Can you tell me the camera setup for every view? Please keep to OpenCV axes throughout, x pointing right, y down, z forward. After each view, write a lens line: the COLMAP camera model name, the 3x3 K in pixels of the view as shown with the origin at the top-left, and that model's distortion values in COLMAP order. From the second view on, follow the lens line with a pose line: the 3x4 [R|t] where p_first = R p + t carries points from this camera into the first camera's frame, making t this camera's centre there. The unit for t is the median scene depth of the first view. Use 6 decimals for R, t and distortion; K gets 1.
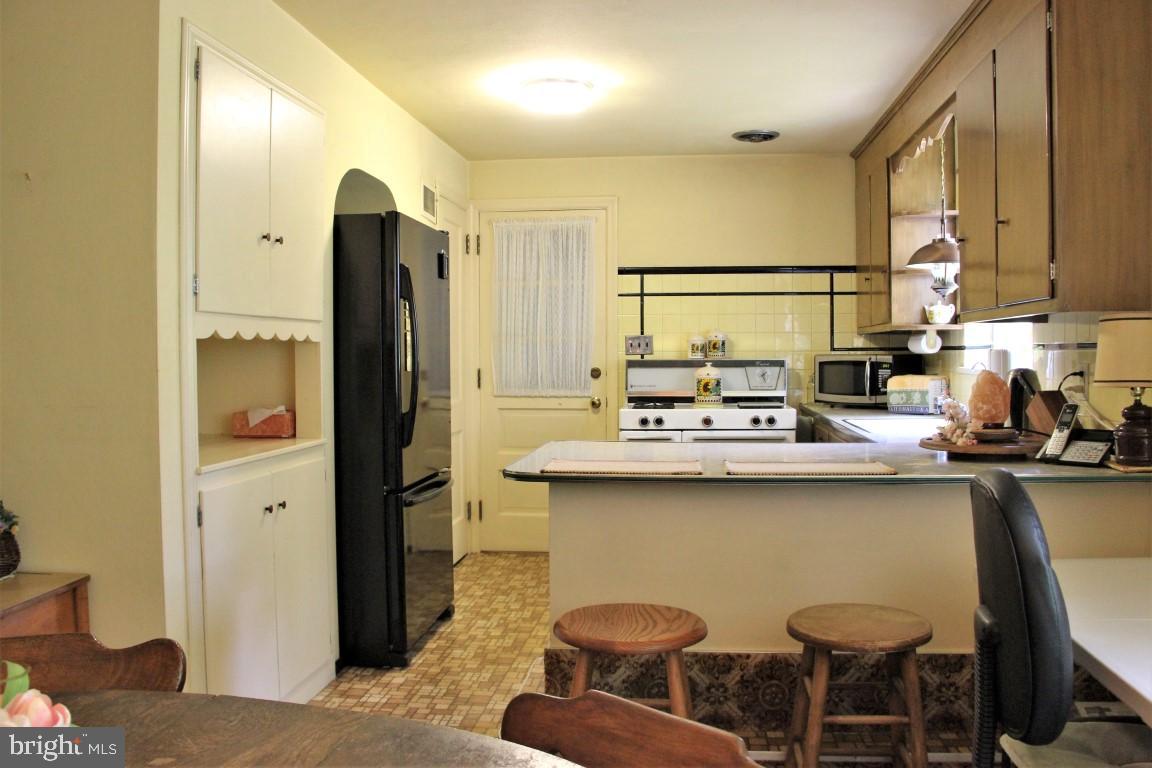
lens RADIAL K [[980.7, 0, 582.8], [0, 980.7, 381.3], [0, 0, 1]] dist [-0.189685, 0.144784]
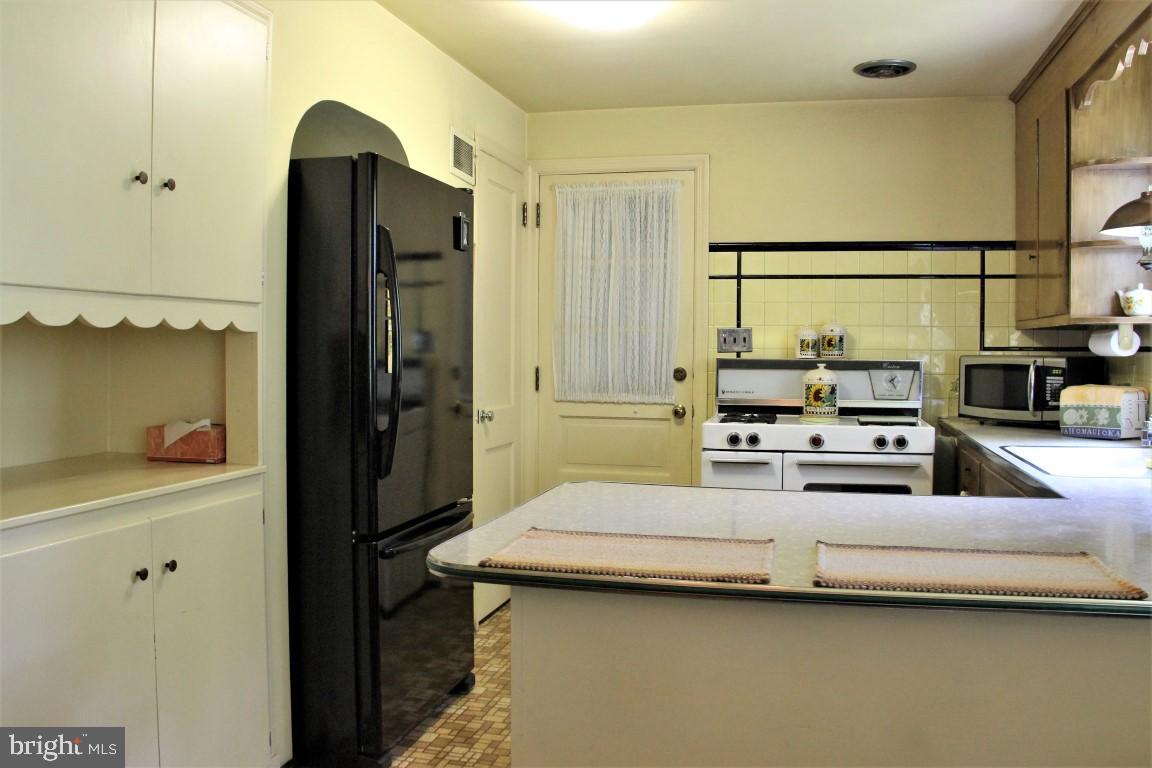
lens RADIAL K [[992.1, 0, 576.0], [0, 992.1, 384.0], [0, 0, 1]] dist [-0.185124, 0.139397]
pose [[0.991167, 0.015638, -0.131696, 0.041489], [-0.014479, 0.999848, 0.009751, -0.008484], [0.131828, -0.007758, 0.991242, 0.215576]]
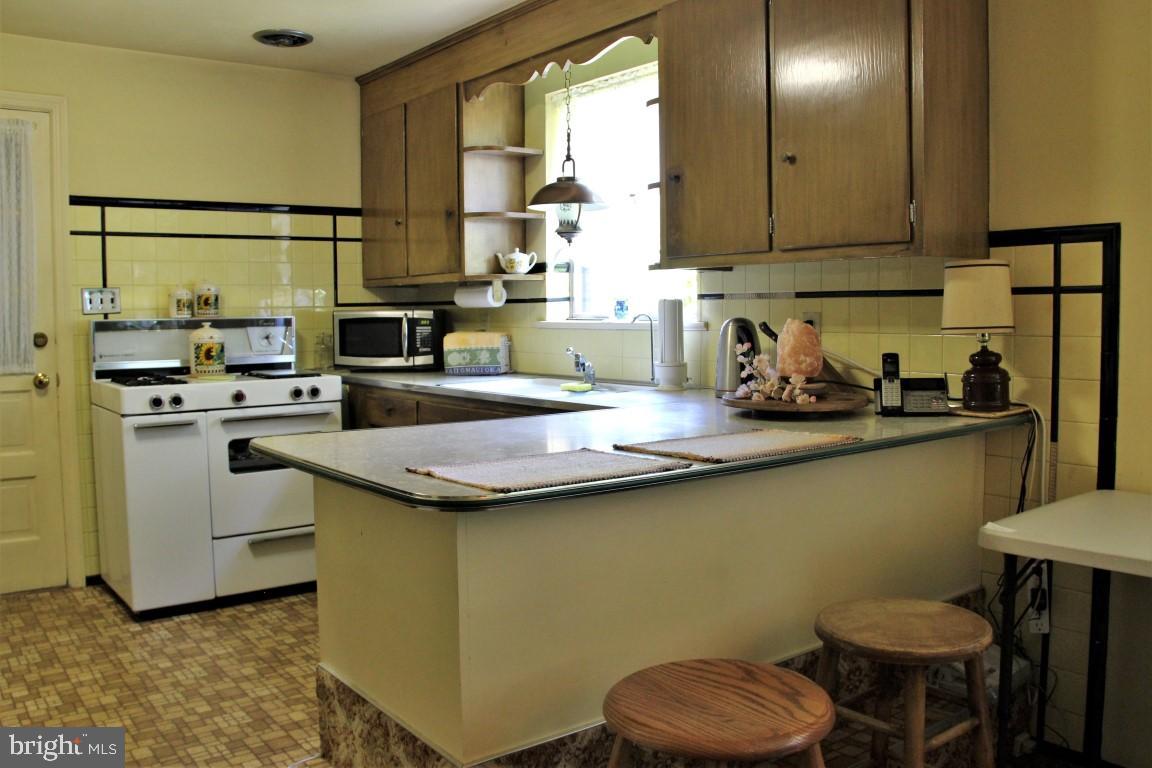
lens RADIAL K [[980.7, 0, 582.8], [0, 980.7, 381.3], [0, 0, 1]] dist [-0.189685, 0.144784]
pose [[0.720276, -0.050612, 0.691839, -0.204229], [0.024816, 0.998576, 0.047215, -0.000789], [-0.693244, -0.016840, 0.720507, 0.261828]]
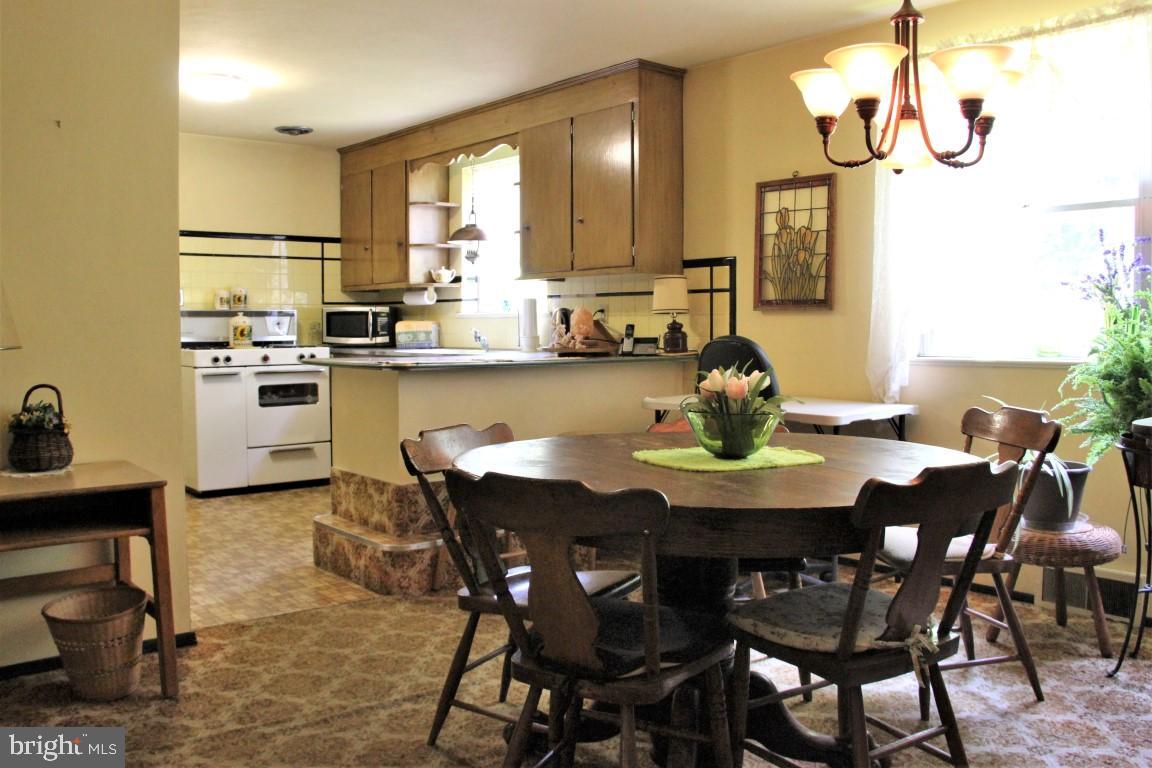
lens RADIAL K [[980.7, 0, 582.8], [0, 980.7, 381.3], [0, 0, 1]] dist [-0.189685, 0.144784]
pose [[0.687837, -0.037108, 0.724916, -0.481926], [0.017440, 0.999249, 0.034603, 0.034866], [-0.725656, -0.011159, 0.687967, -0.127639]]
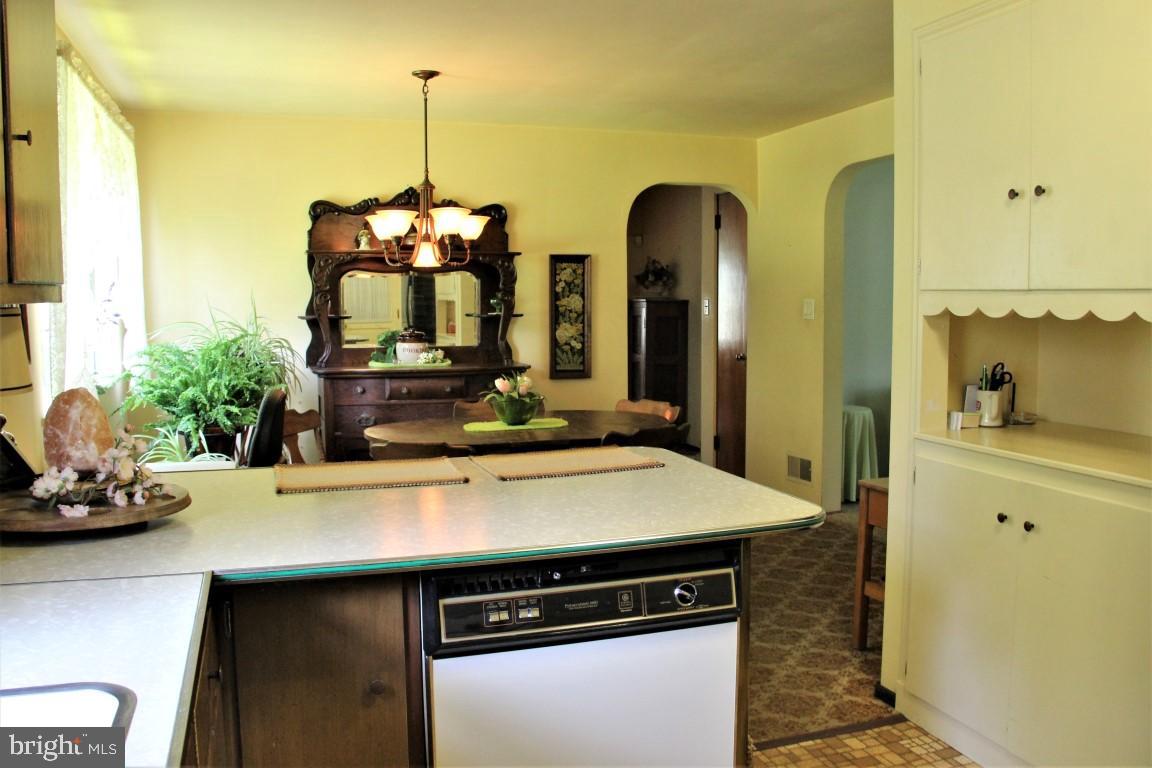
lens RADIAL K [[992.1, 0, 576.0], [0, 992.1, 384.0], [0, 0, 1]] dist [-0.185124, 0.139397]
pose [[-0.911293, 0.047743, -0.408981, 0.211887], [0.000184, 0.993302, 0.115545, -0.048628], [0.411758, 0.105220, -0.905198, 0.950238]]
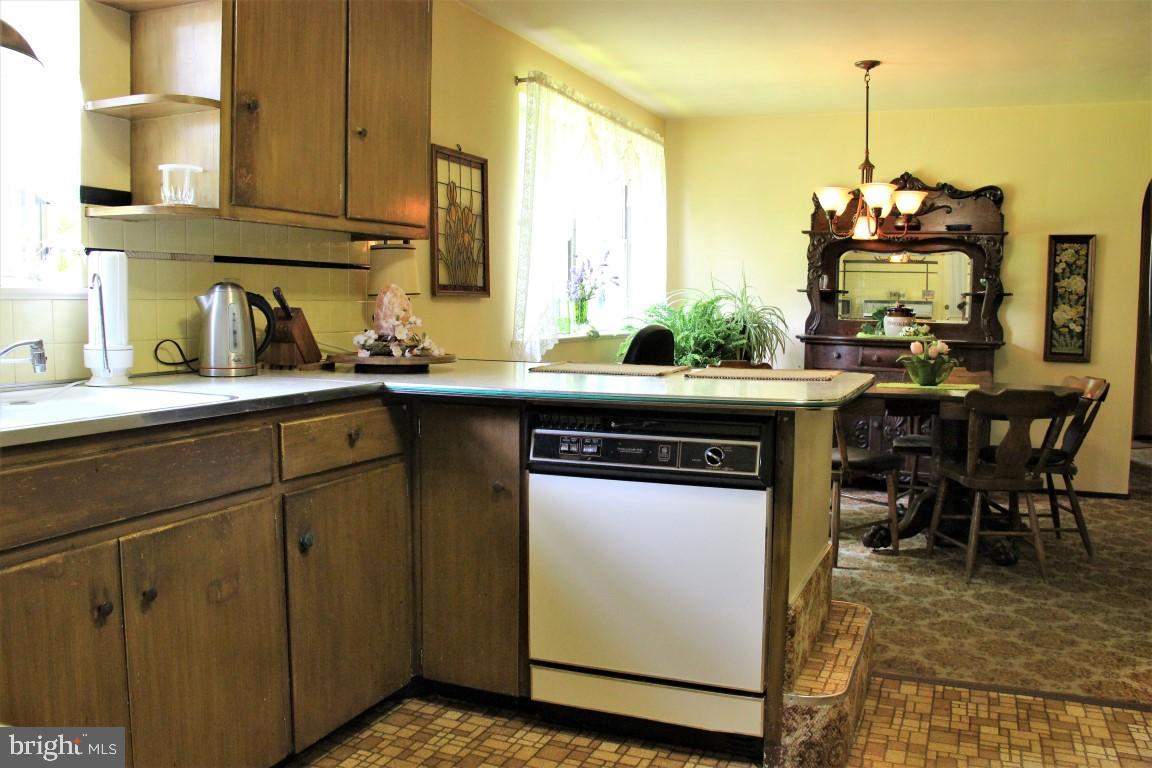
lens RADIAL K [[967.8, 0, 576.0], [0, 967.8, 384.0], [0, 0, 1]] dist [-0.190917, 0.157889]
pose [[-0.958670, -0.027475, 0.283189, -0.030986], [0.002837, 0.994354, 0.106077, -0.008231], [-0.284505, 0.102497, -0.953180, 1.073716]]
